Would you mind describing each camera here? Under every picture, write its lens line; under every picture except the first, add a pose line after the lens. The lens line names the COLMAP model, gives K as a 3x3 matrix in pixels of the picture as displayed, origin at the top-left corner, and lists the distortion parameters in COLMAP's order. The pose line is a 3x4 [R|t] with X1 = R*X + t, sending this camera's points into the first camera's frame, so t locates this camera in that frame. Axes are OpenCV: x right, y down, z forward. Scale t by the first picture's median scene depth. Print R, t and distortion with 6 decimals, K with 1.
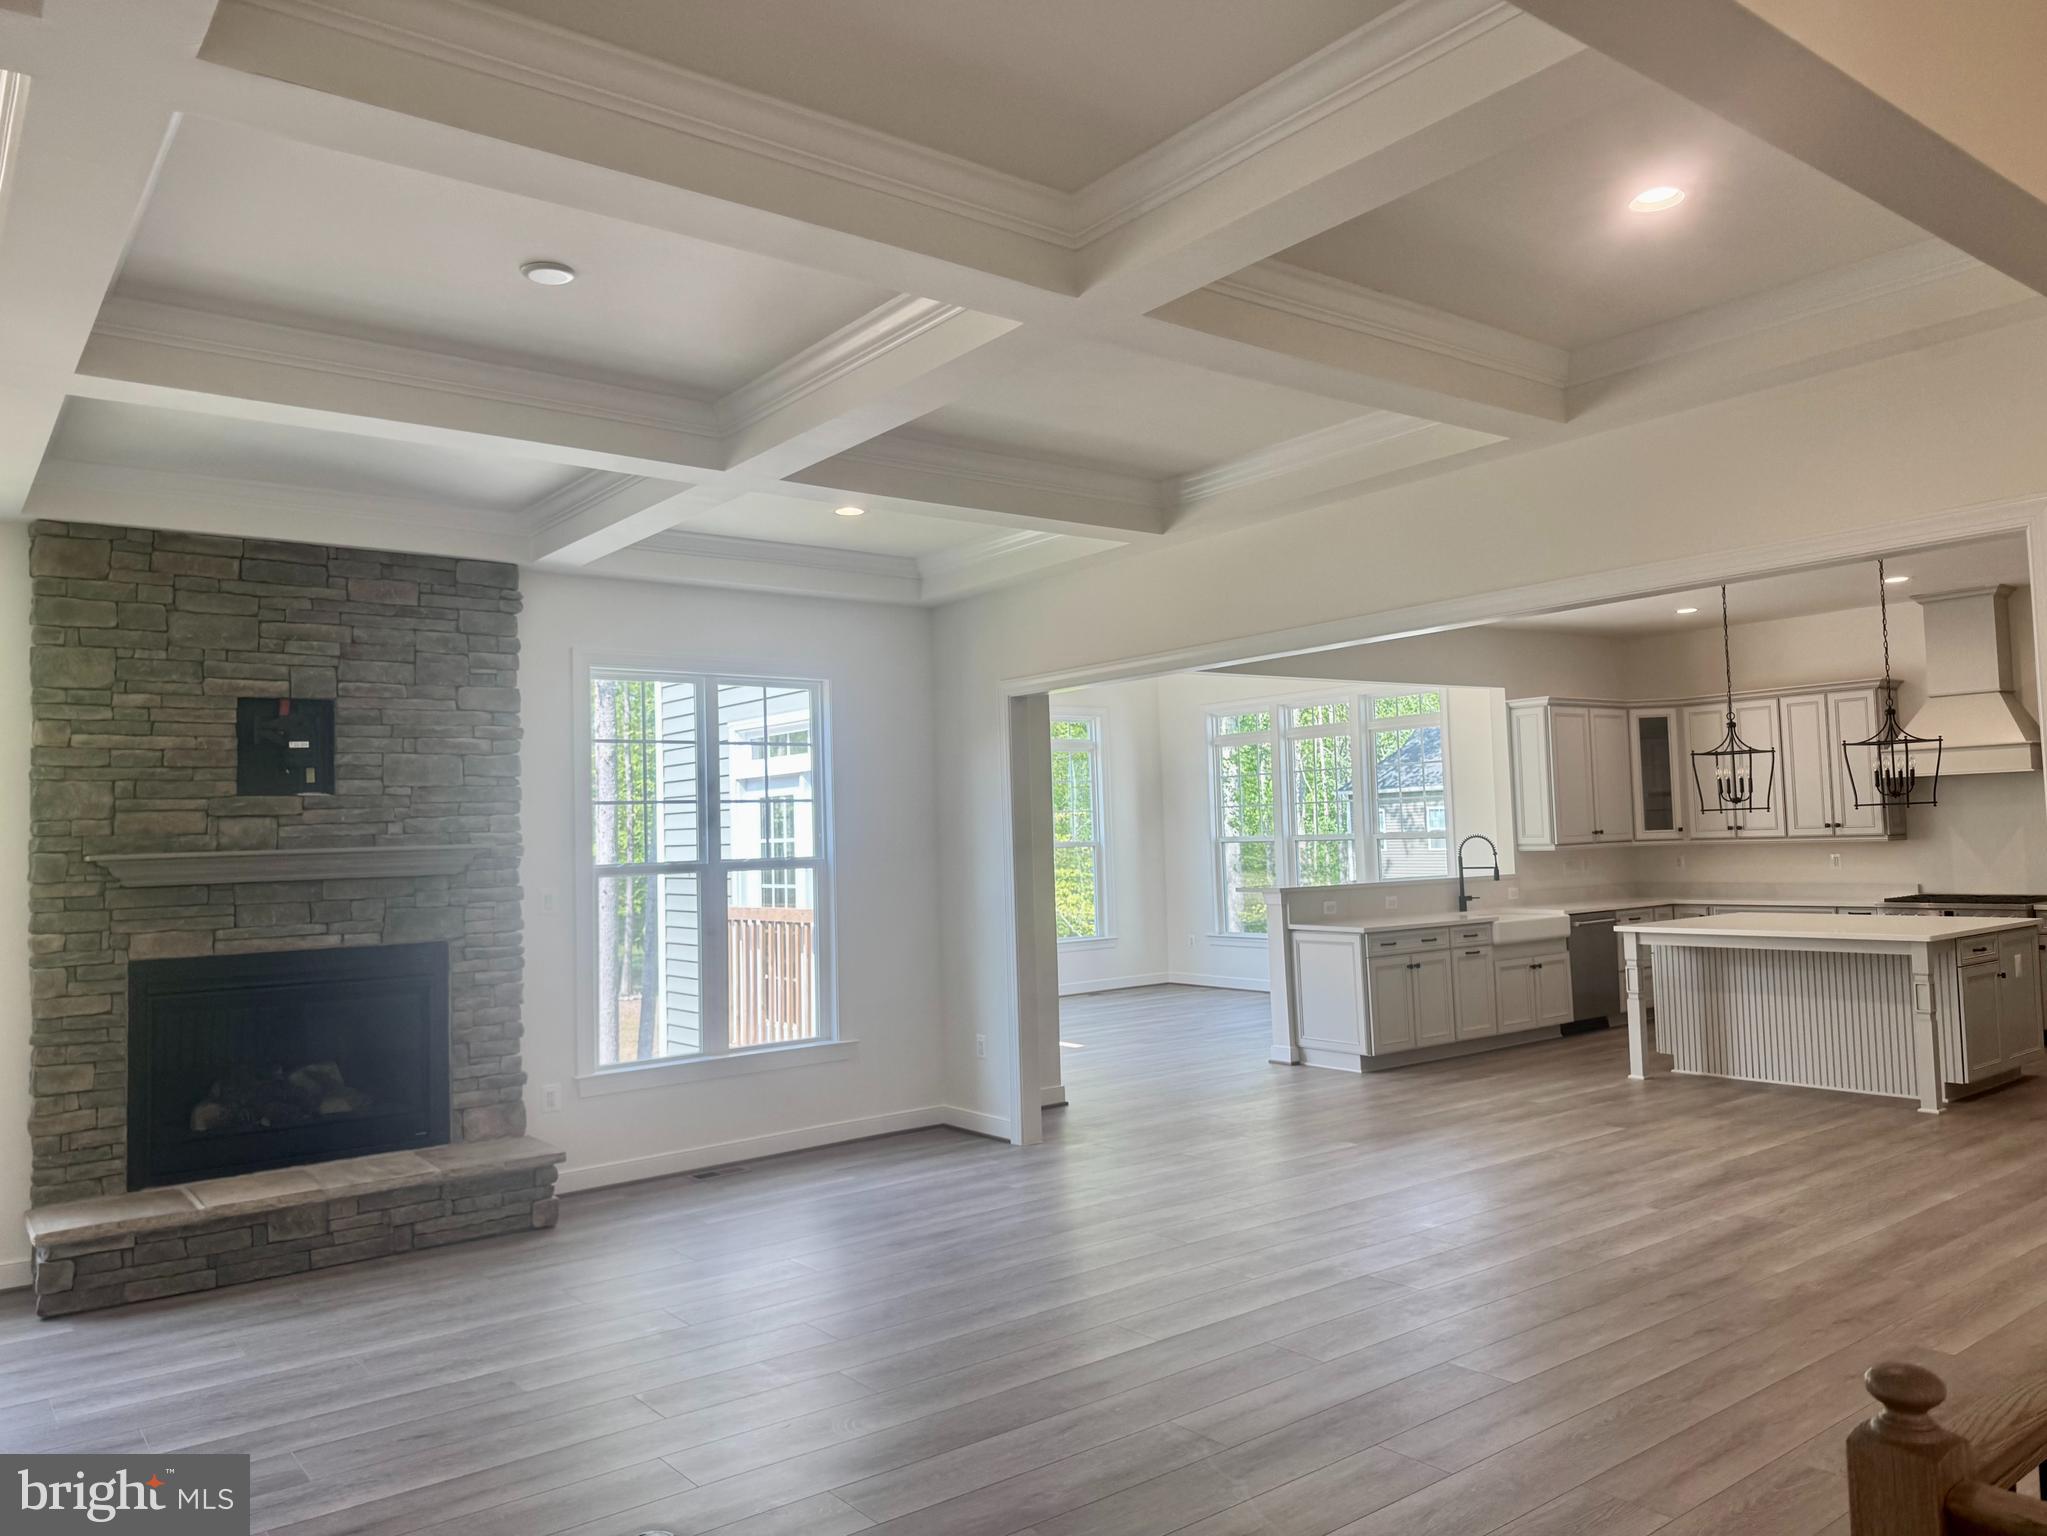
lens RADIAL K [[1443.9, 0, 1019.4], [0, 1443.9, 754.4], [0, 0, 1]] dist [0.070678, -0.138564]
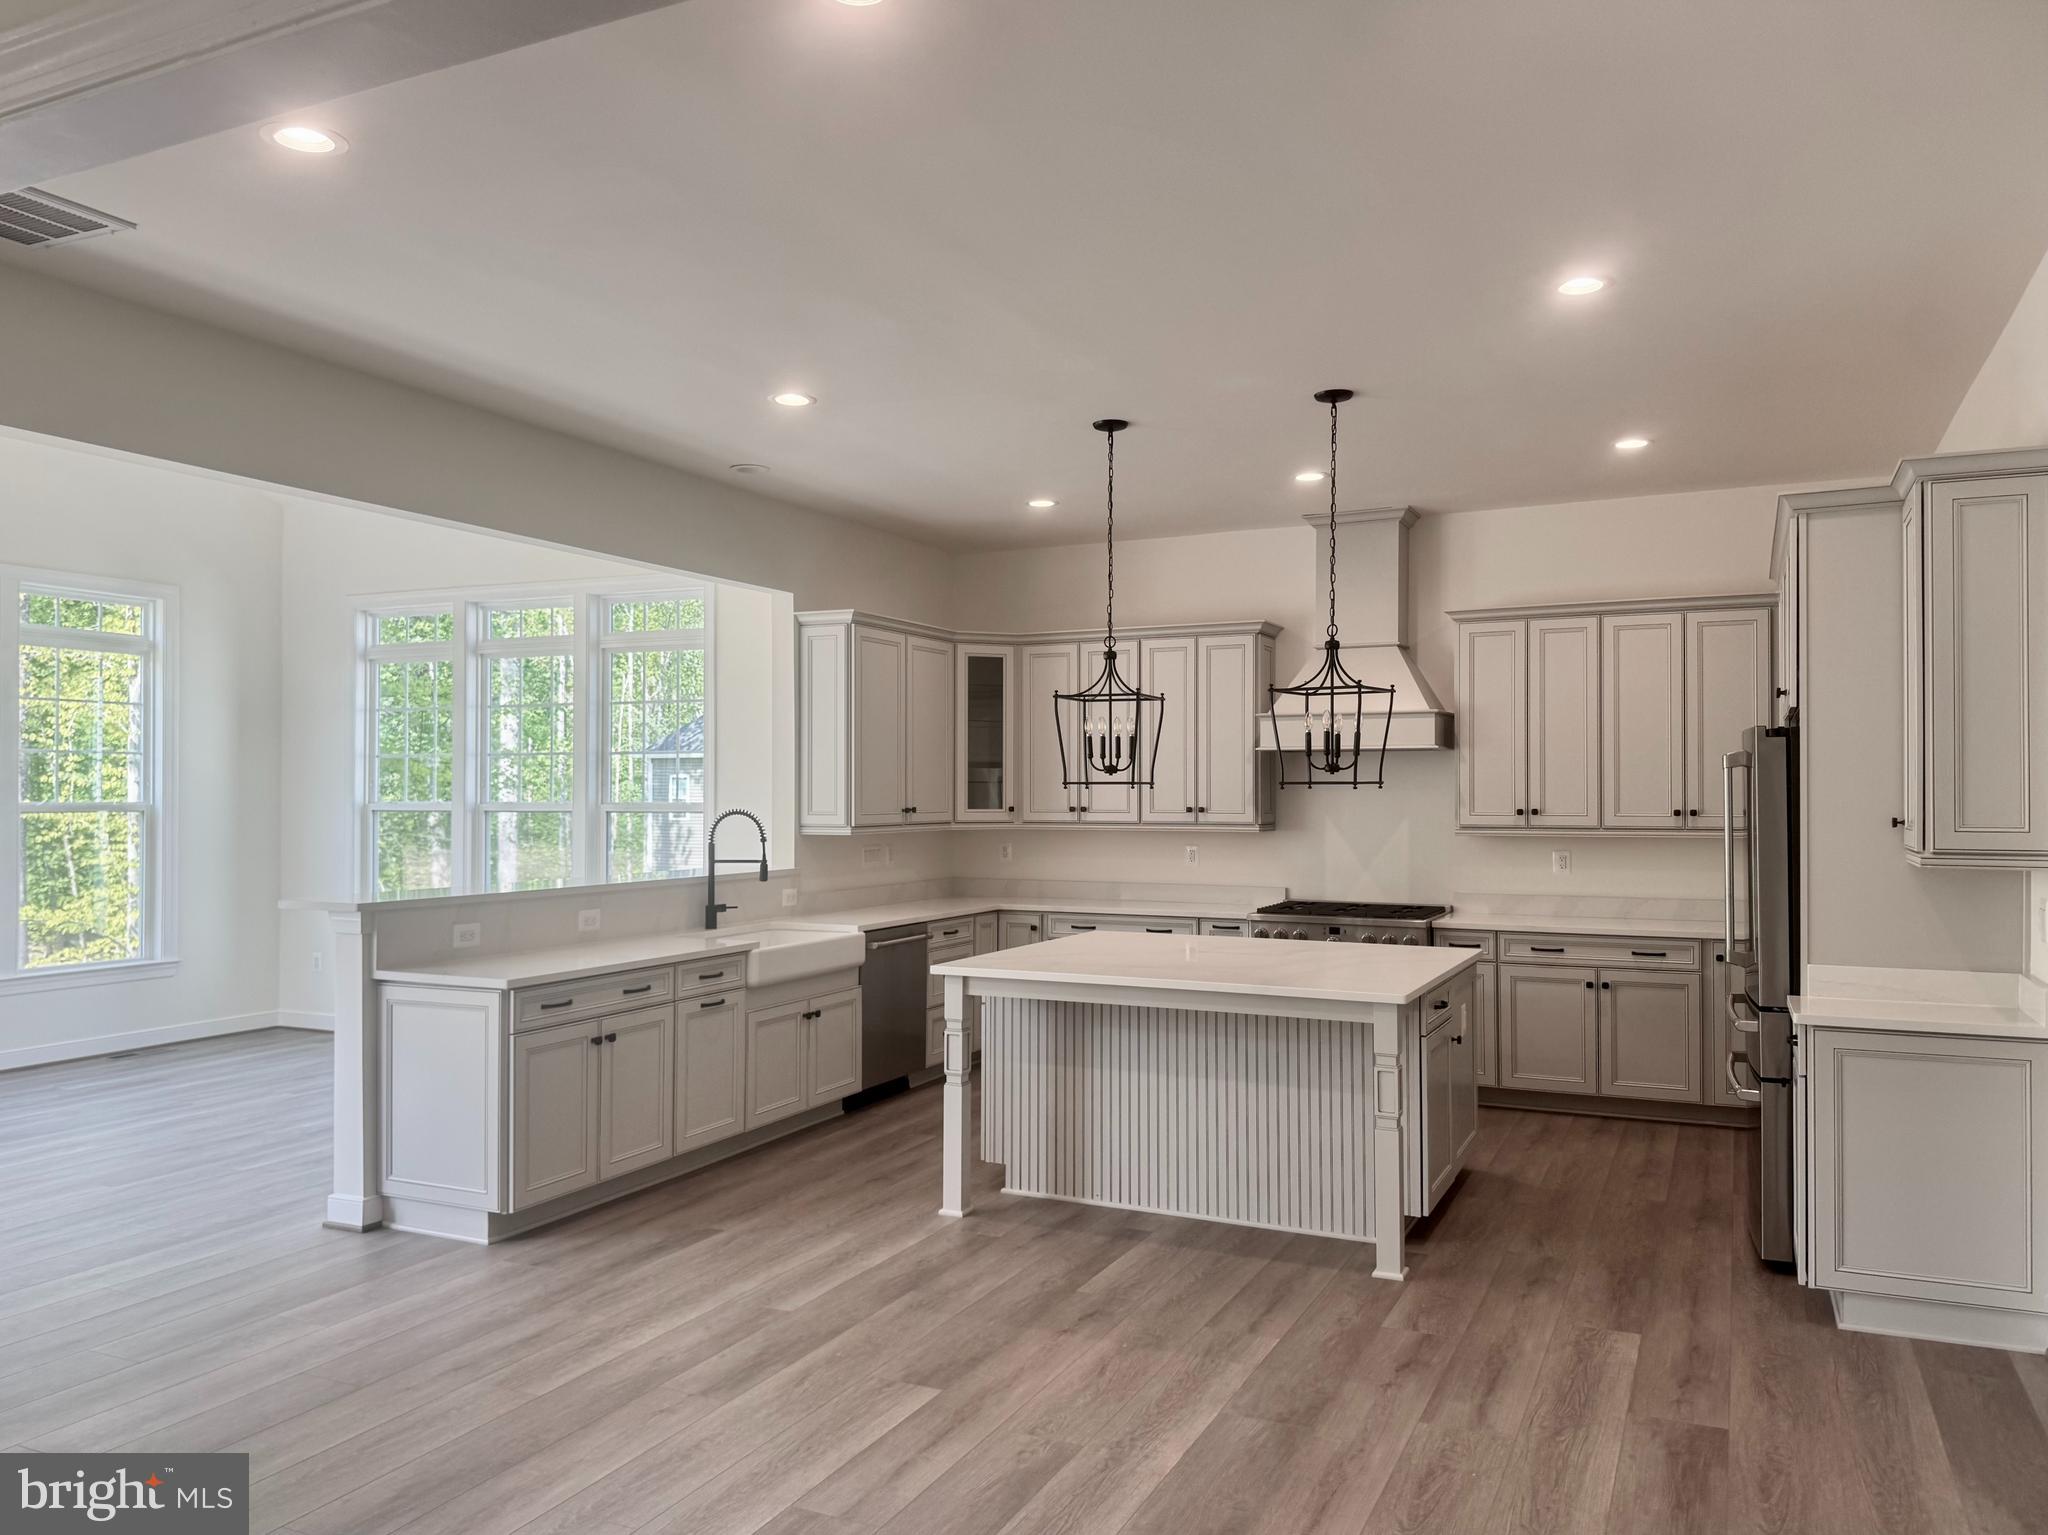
lens RADIAL K [[1444.6, 0, 1019.9], [0, 1444.6, 753.9], [0, 0, 1]] dist [0.070678, -0.138564]
pose [[0.894240, 0.043290, 0.445490, 0.140677], [-0.053573, 0.998509, 0.010508, 0.017017], [-0.444370, -0.033263, 0.895225, 0.372643]]
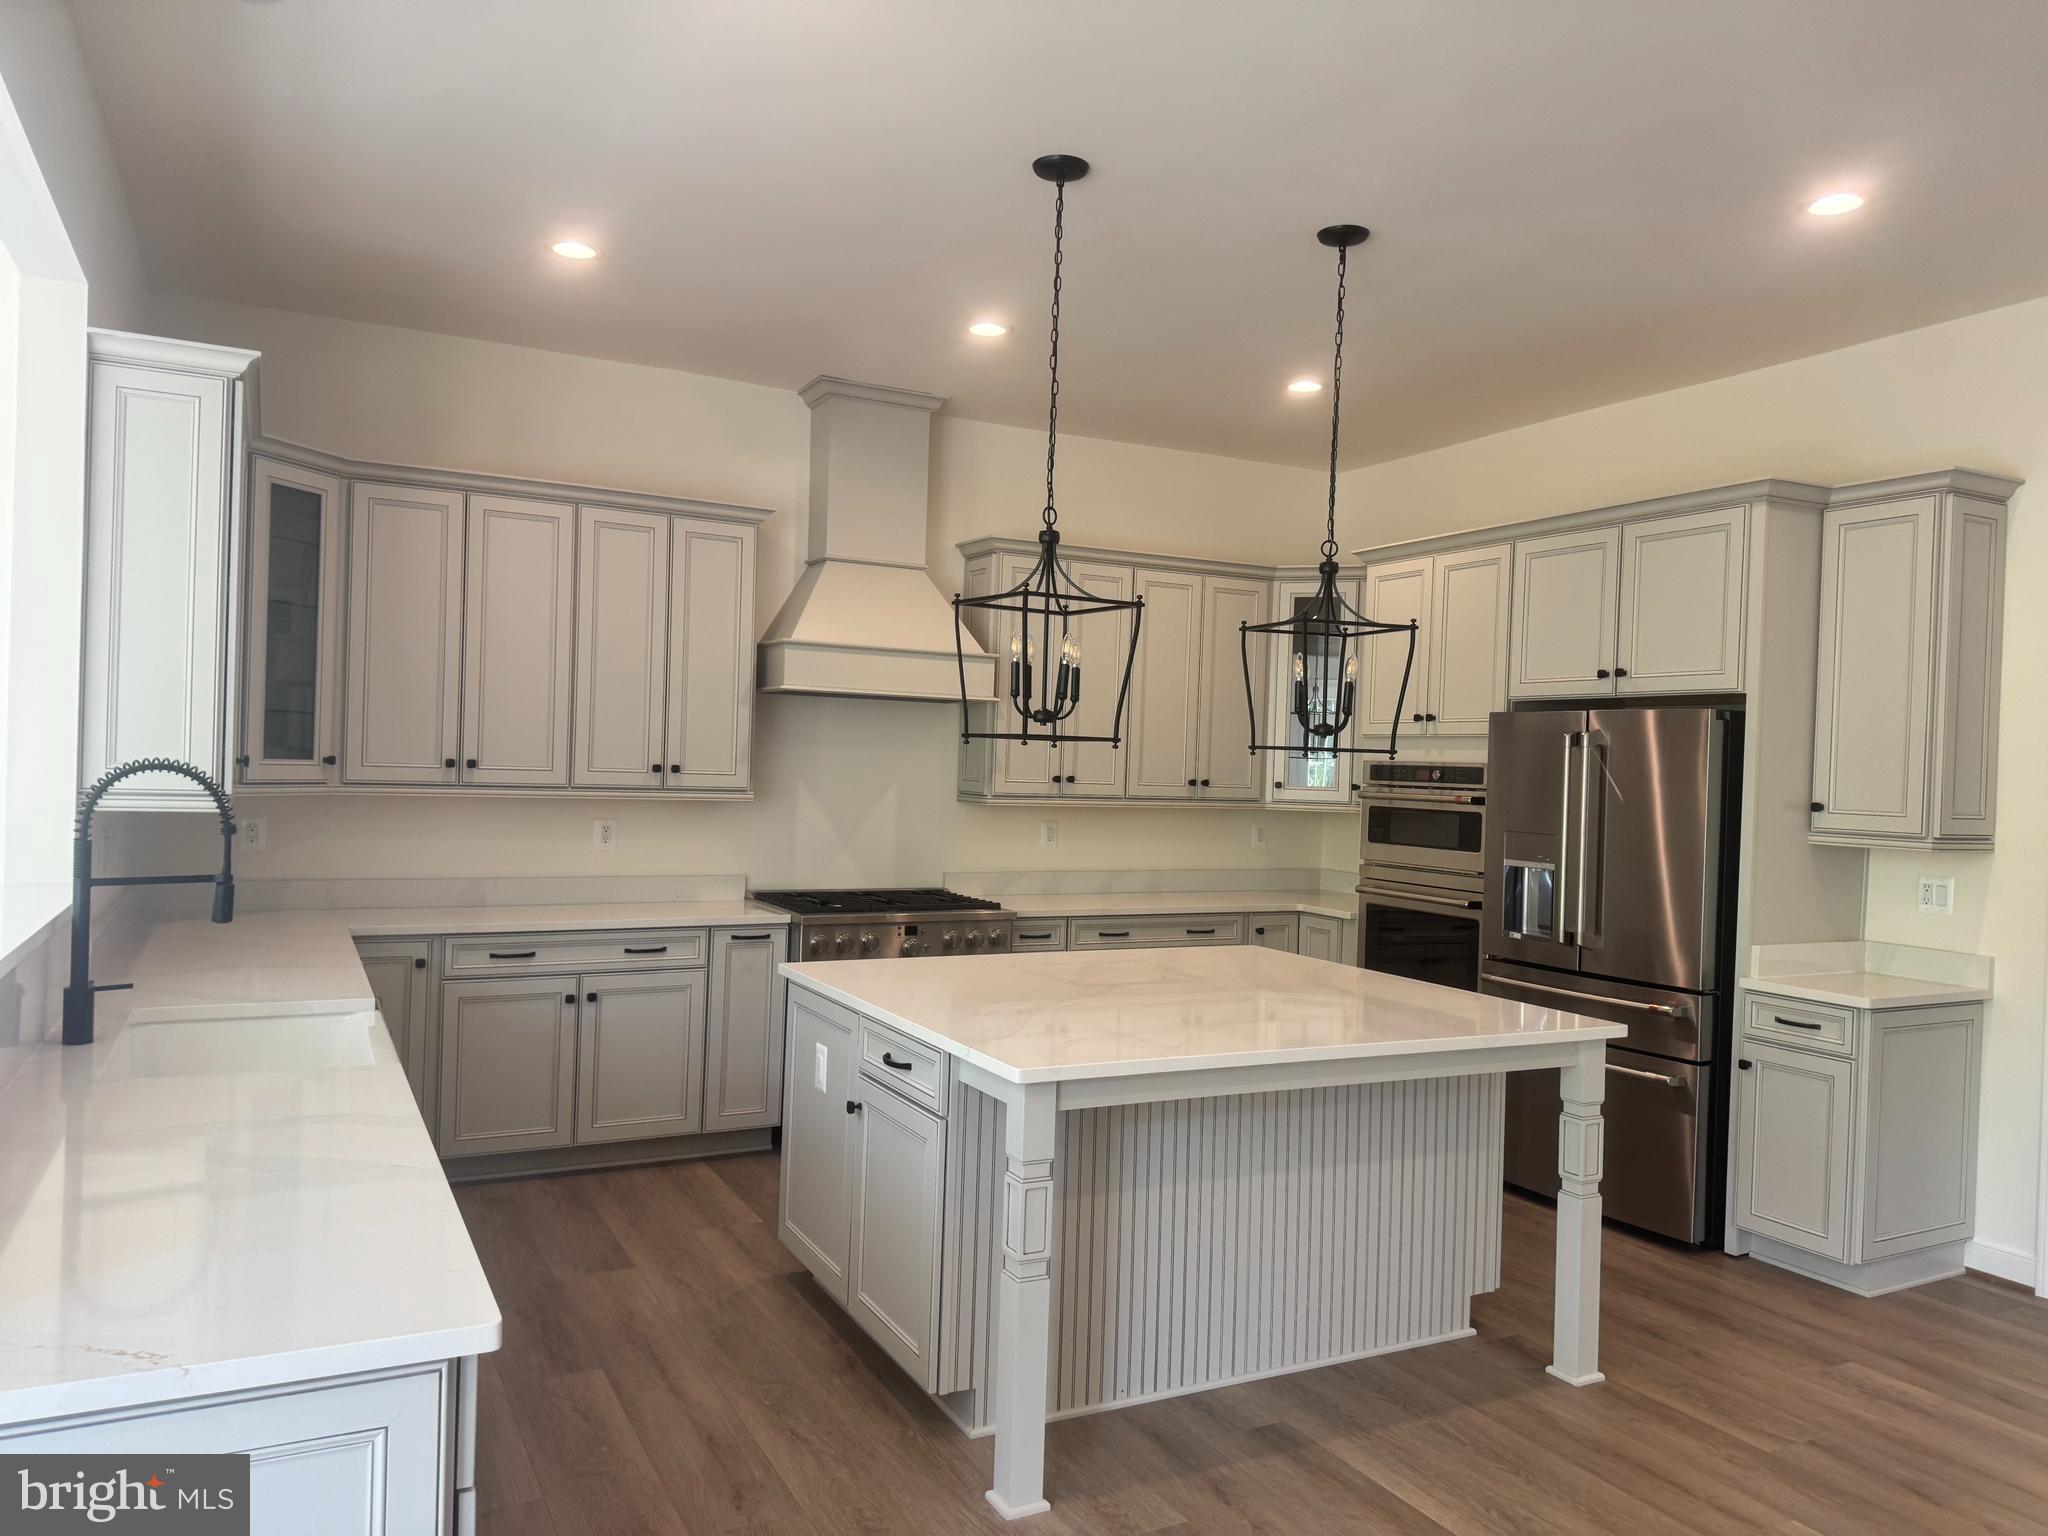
lens RADIAL K [[1443.5, 0, 1024.0], [0, 1443.5, 768.0], [0, 0, 1]] dist [0.066916, -0.065063]
pose [[0.169420, 0.032592, 0.985005, 0.069216], [-0.093344, 0.995491, -0.016884, 0.046532], [-0.981113, -0.089084, 0.171699, 0.803745]]
